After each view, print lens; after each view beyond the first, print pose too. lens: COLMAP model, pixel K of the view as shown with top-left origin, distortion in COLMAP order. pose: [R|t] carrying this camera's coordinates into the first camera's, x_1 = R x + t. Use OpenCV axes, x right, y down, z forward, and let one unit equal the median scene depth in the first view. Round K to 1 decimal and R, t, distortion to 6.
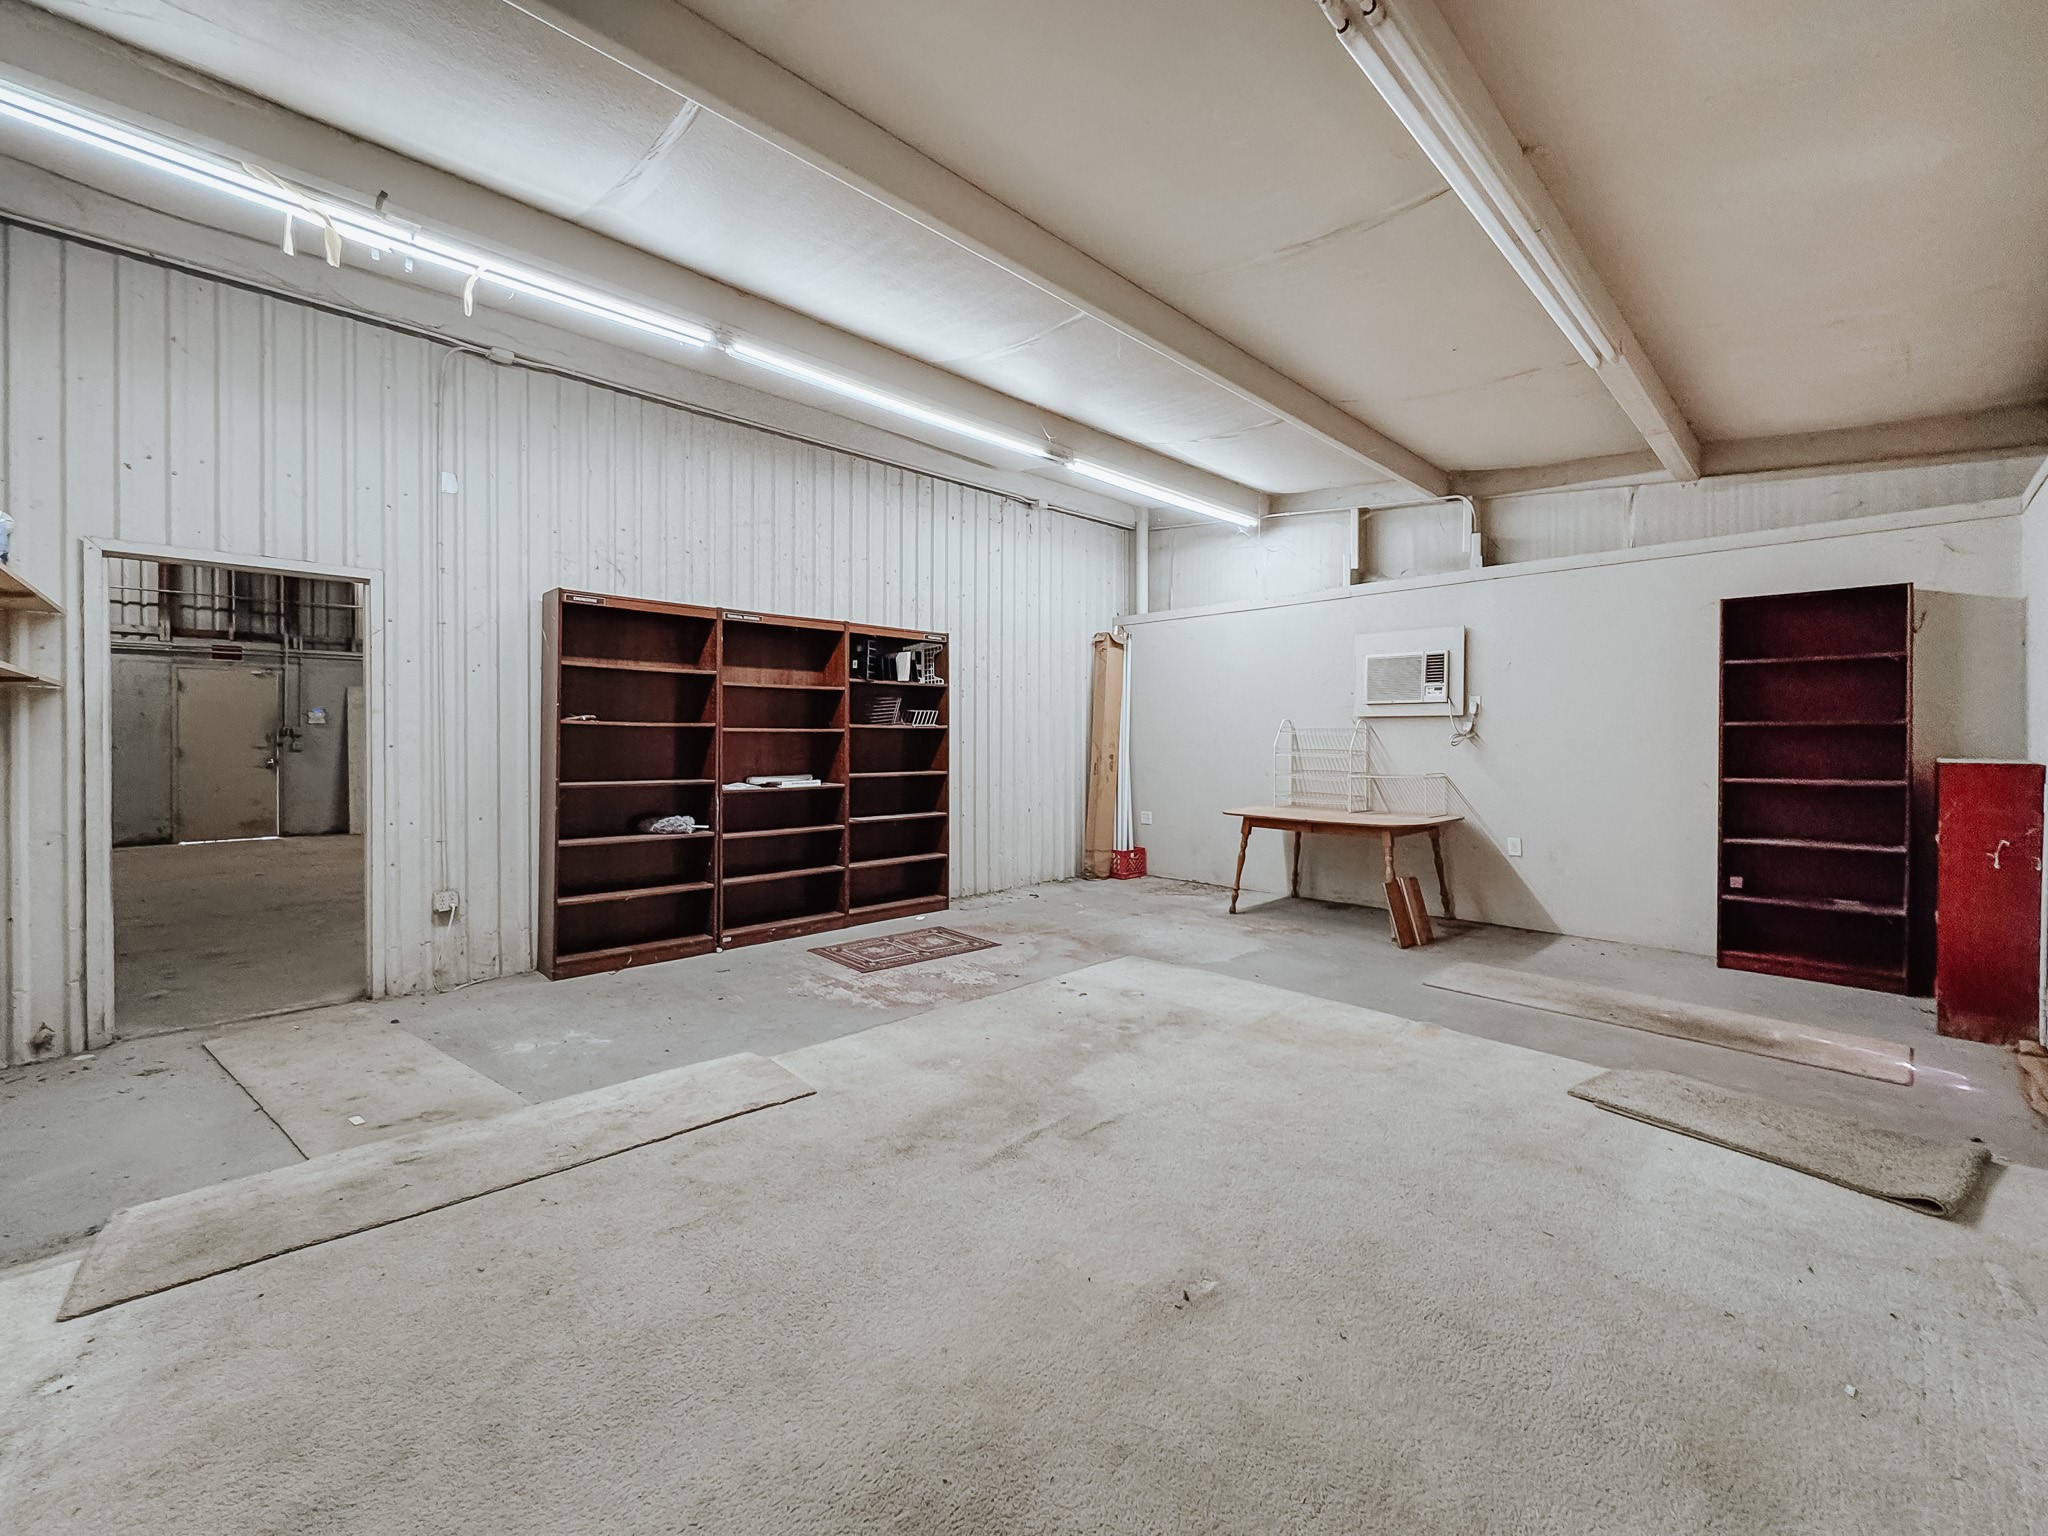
lens RADIAL K [[839.1, 0, 1010.2], [0, 839.1, 752.0], [0, 0, 1]] dist [0.000623, -0.000766]
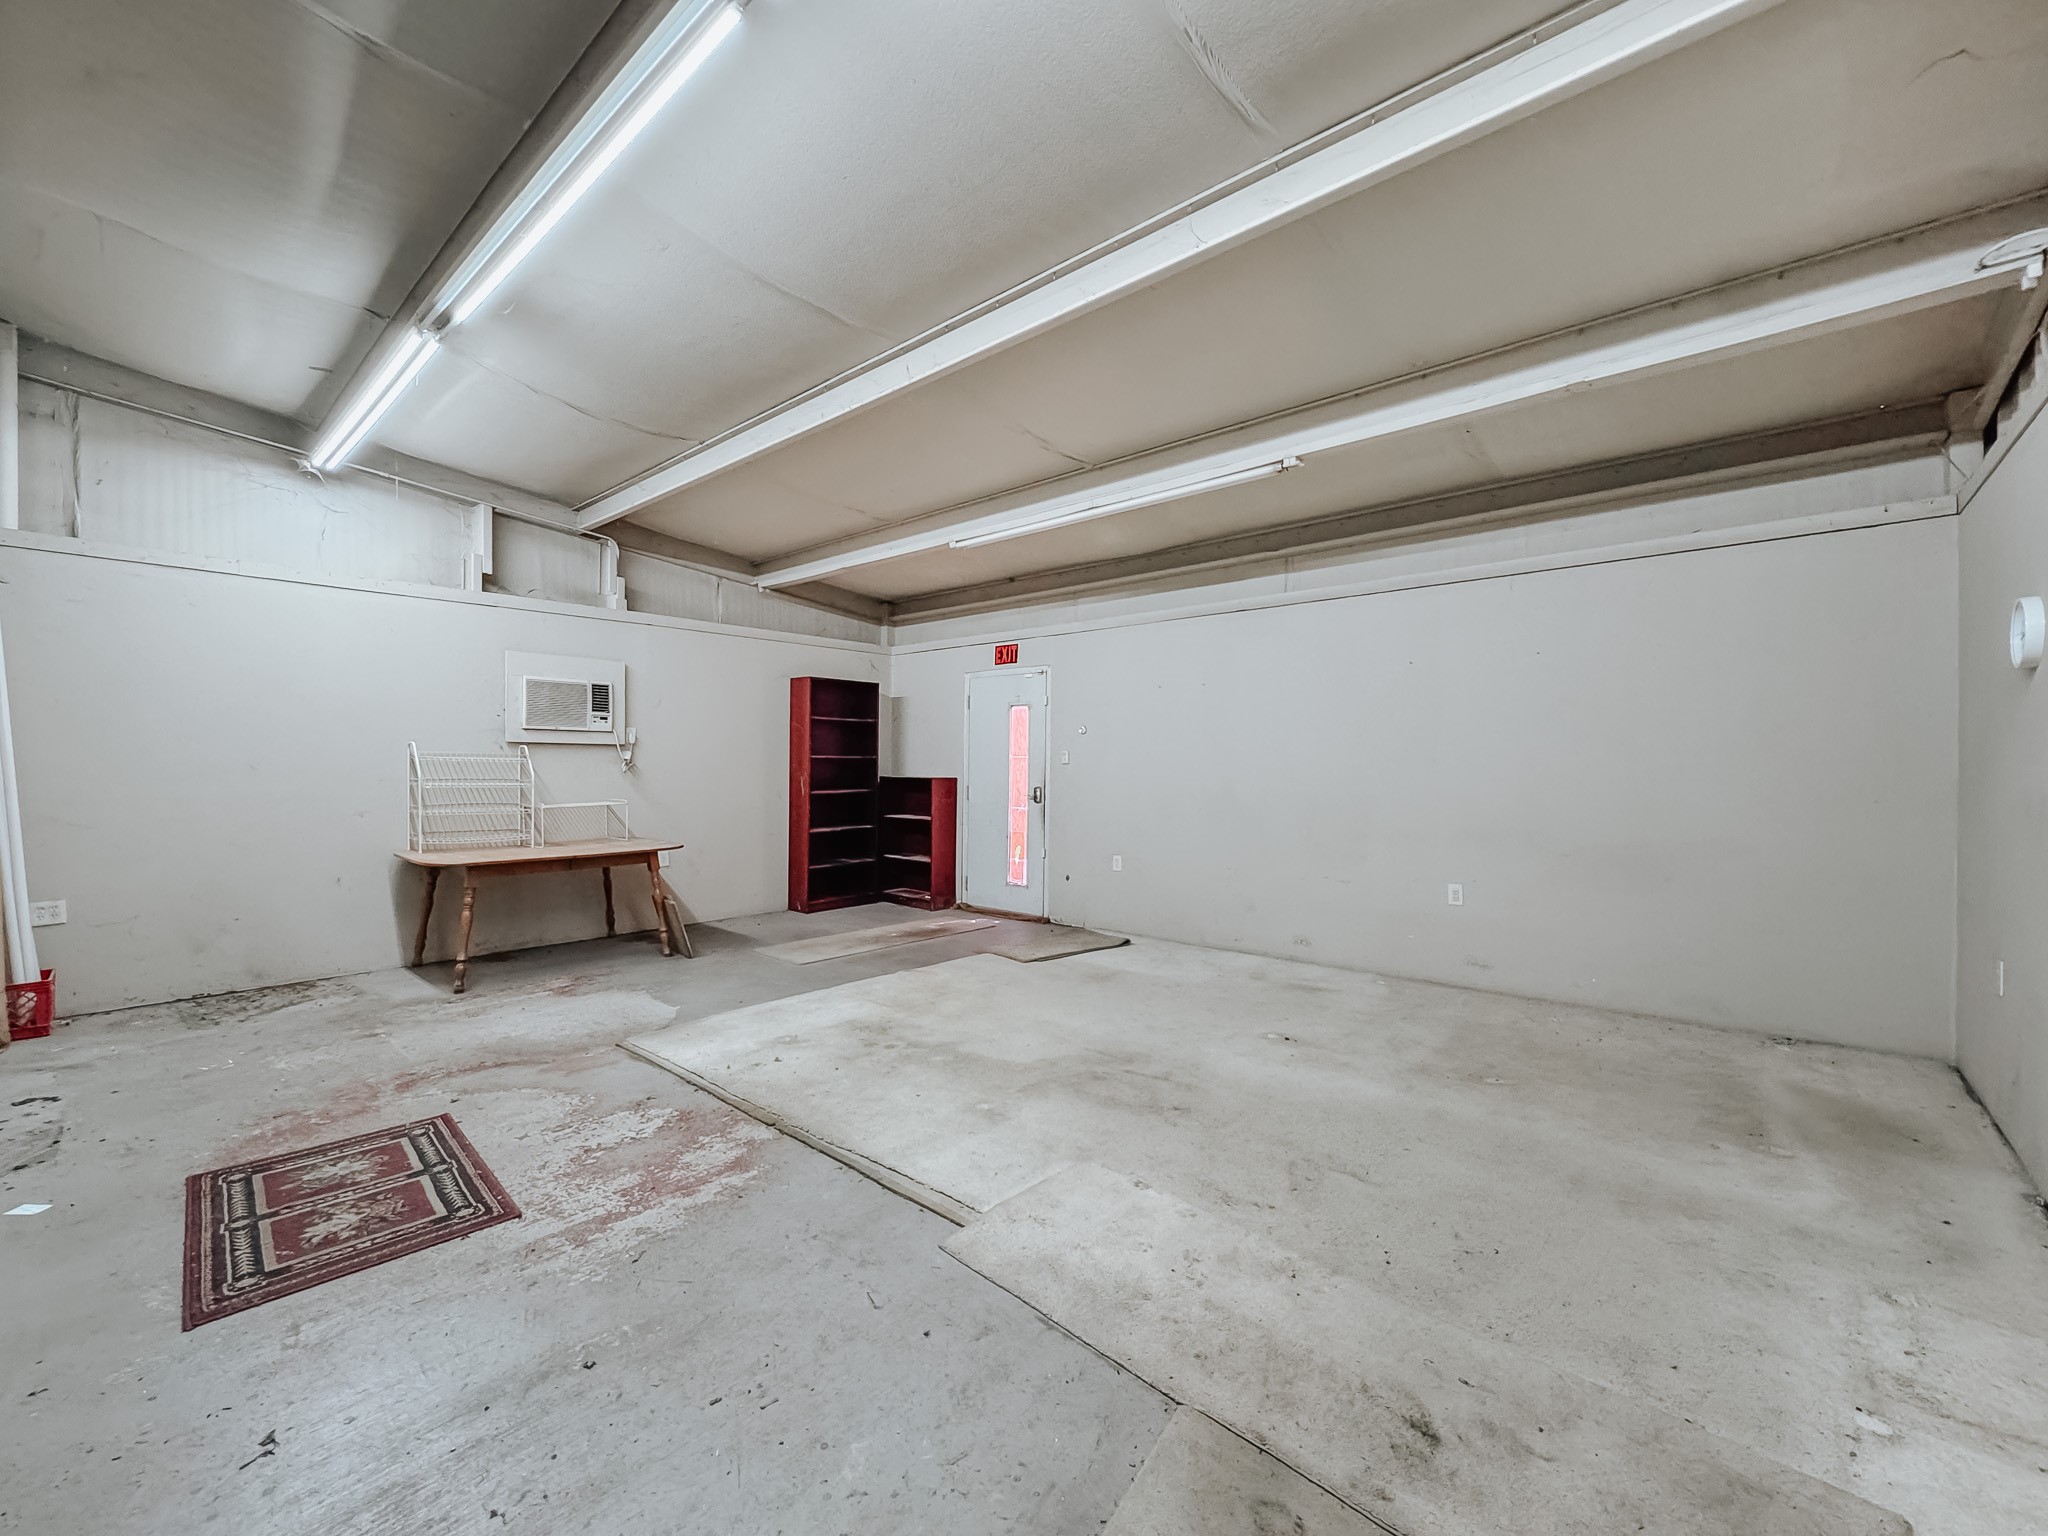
lens RADIAL K [[839.1, 0, 1010.7], [0, 839.1, 767.8], [0, 0, 1]] dist [0.000623, -0.000766]
pose [[-0.072763, -0.002807, 0.997345, -0.804999], [0.015349, 0.999874, 0.003934, -0.014891], [-0.997231, 0.015594, -0.072711, 0.818047]]
